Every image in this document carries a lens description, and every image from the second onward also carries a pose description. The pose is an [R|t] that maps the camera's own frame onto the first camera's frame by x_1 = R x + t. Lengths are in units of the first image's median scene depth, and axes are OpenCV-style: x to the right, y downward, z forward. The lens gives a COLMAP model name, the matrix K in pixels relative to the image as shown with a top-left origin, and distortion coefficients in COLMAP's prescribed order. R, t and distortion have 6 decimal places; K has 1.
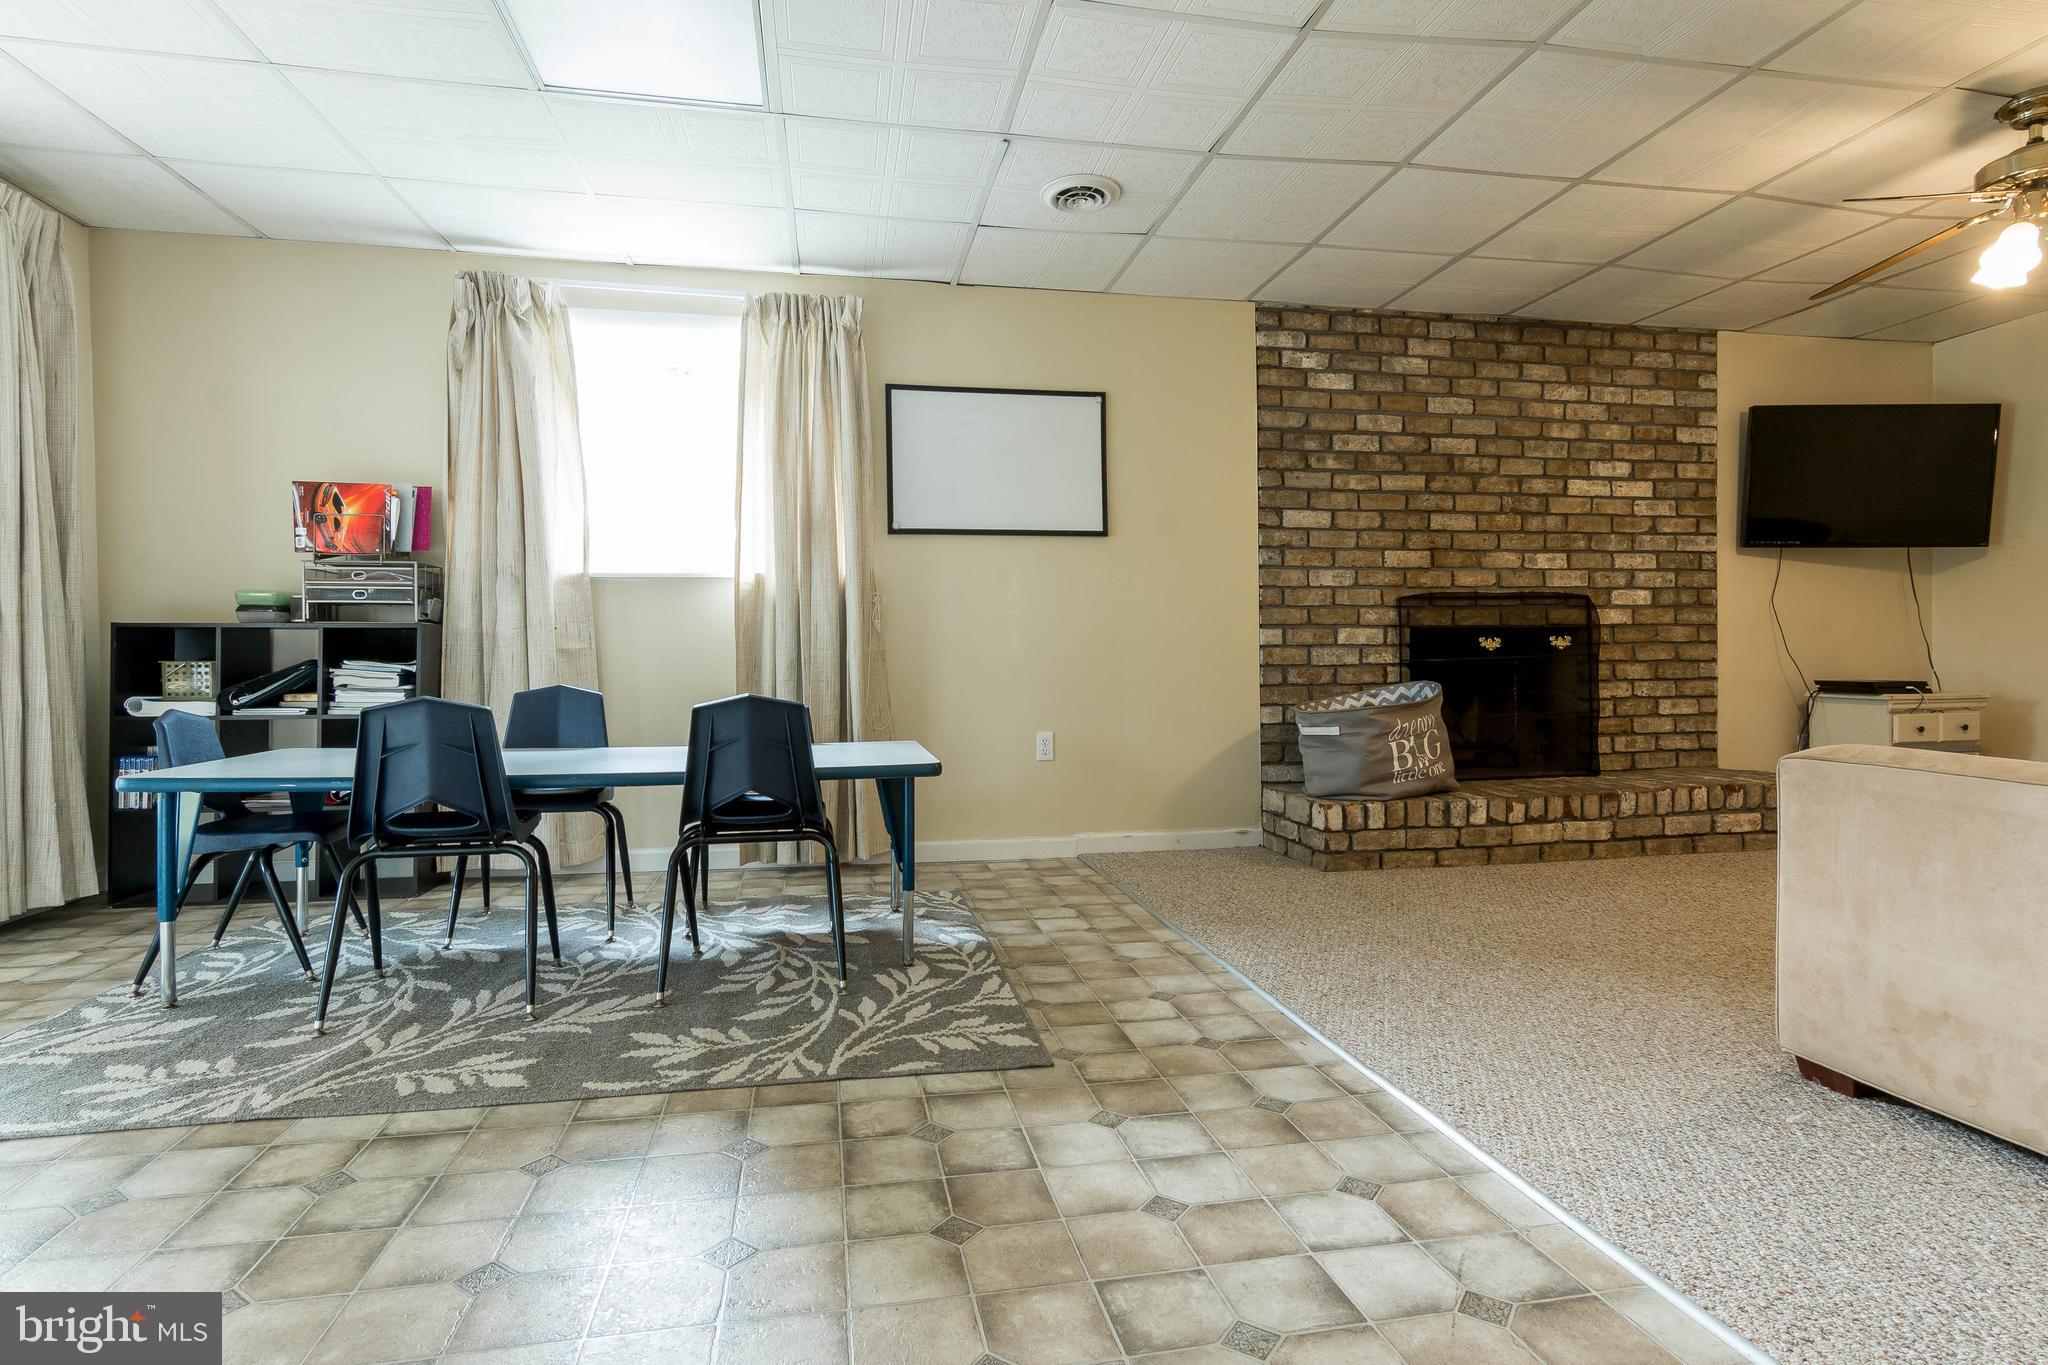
lens RADIAL K [[1050.3, 0, 1027.9], [0, 1050.3, 684.3], [0, 0, 1]] dist [-0.002129, 0.002024]
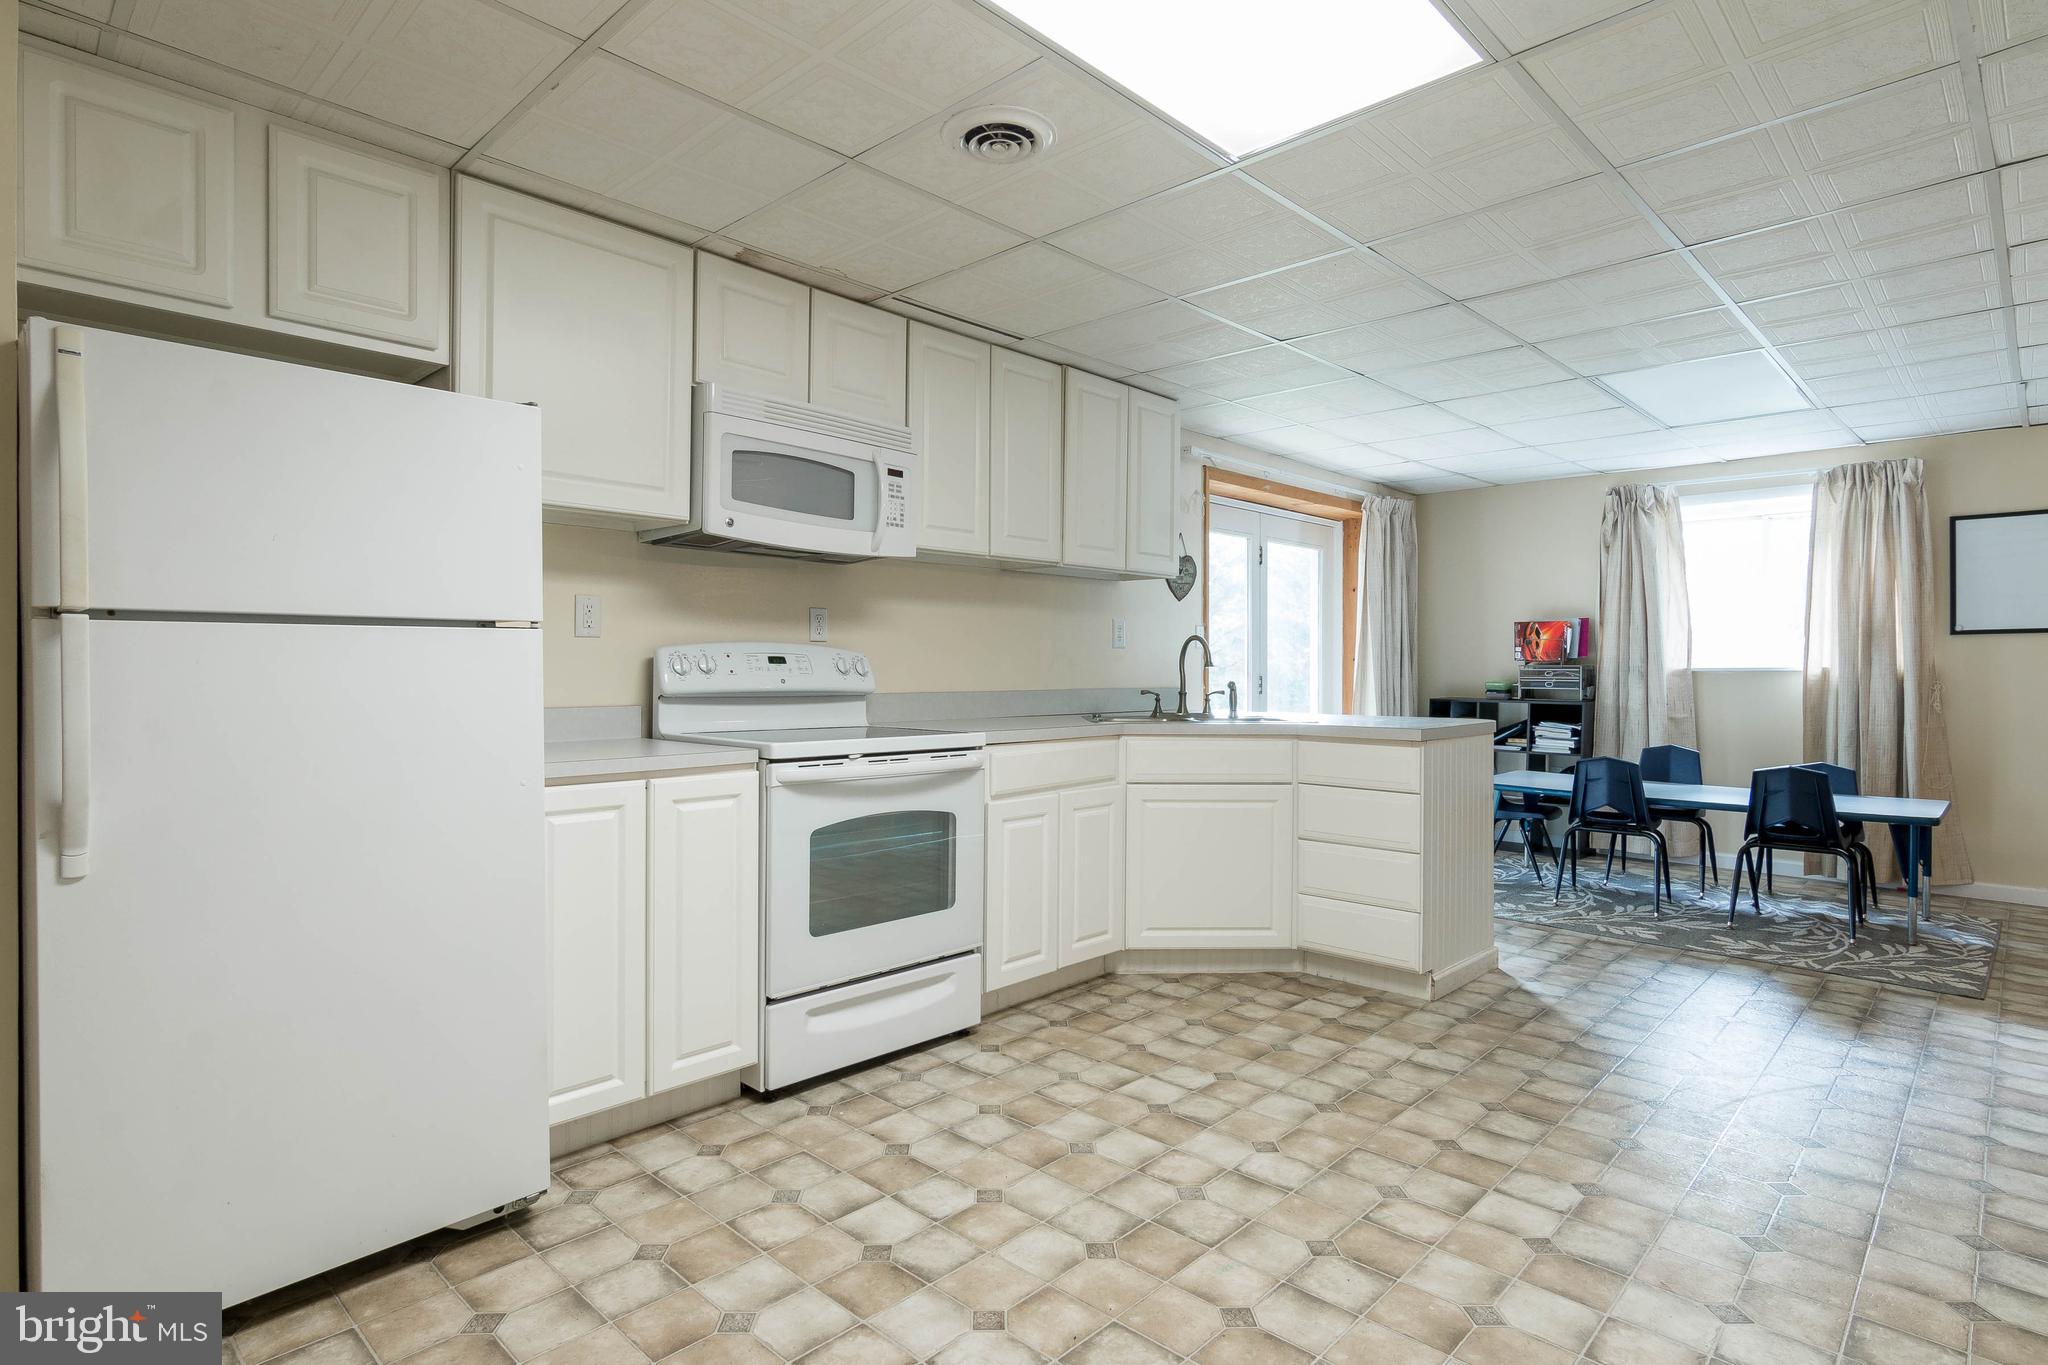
lens RADIAL K [[1050.3, 0, 1017.6], [0, 1050.3, 672.3], [0, 0, 1]] dist [-0.002129, 0.002024]
pose [[0.571992, 0.007715, -0.820223, 0.262375], [-0.022004, 0.999740, -0.005942, -0.065061], [0.819964, 0.021447, 0.572013, -0.647345]]
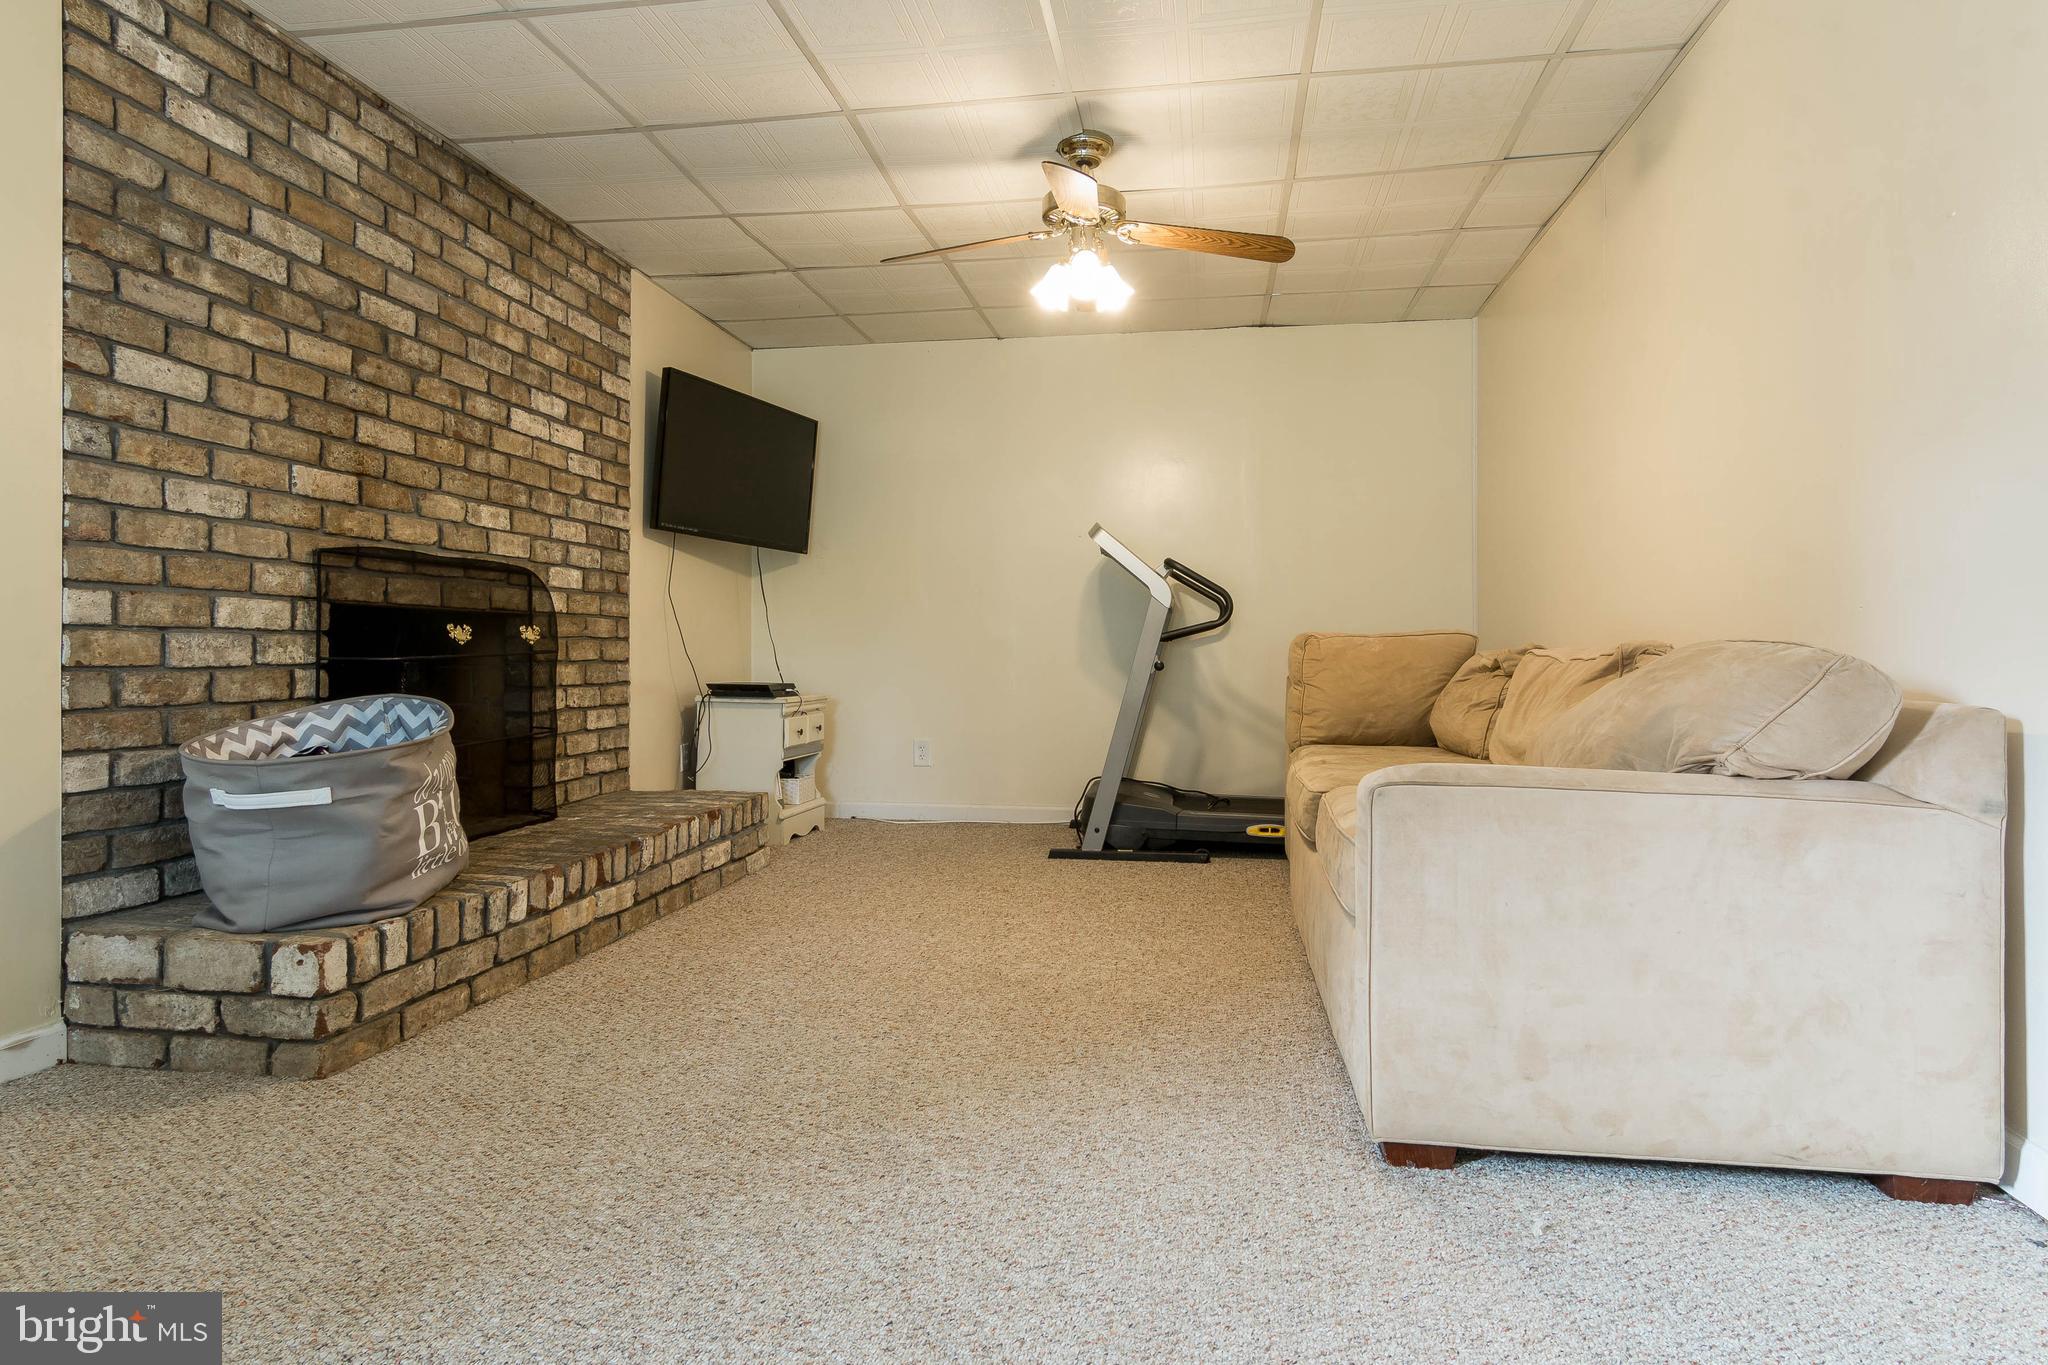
lens RADIAL K [[1164.6, 0, 1012.7], [0, 1164.6, 647.8], [0, 0, 1]] dist [-0.004950, 0.003542]
pose [[0.348643, 0.015681, 0.937124, -0.117008], [0.012720, 0.999689, -0.021460, -0.011049], [-0.937169, 0.019402, 0.348335, 0.453599]]
